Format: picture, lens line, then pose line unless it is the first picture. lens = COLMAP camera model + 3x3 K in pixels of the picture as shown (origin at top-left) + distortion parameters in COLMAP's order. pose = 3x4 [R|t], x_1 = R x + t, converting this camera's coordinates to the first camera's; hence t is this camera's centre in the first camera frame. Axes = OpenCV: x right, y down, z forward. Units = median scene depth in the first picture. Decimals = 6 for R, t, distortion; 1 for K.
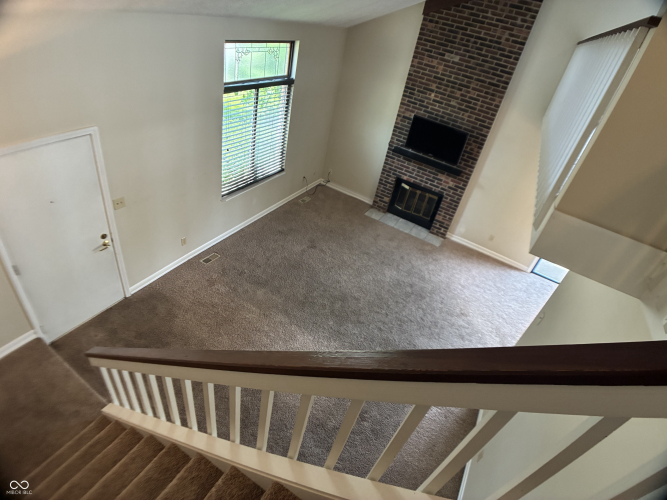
lens RADIAL K [[349.4, 0, 332.5], [0, 349.4, 239.6], [0, 0, 1]] dist [-0.089385, 0.021814]
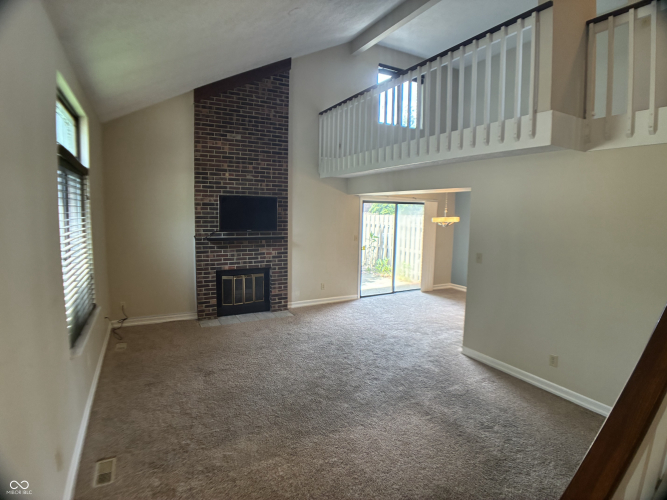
lens RADIAL K [[349.0, 0, 325.0], [0, 349.0, 252.4], [0, 0, 1]] dist [-0.112098, 0.022074]
pose [[0.537867, -0.271182, 0.798223, -0.421075], [0.545040, 0.834206, -0.083859, 0.002300], [-0.643141, 0.480168, 0.596497, 0.344796]]
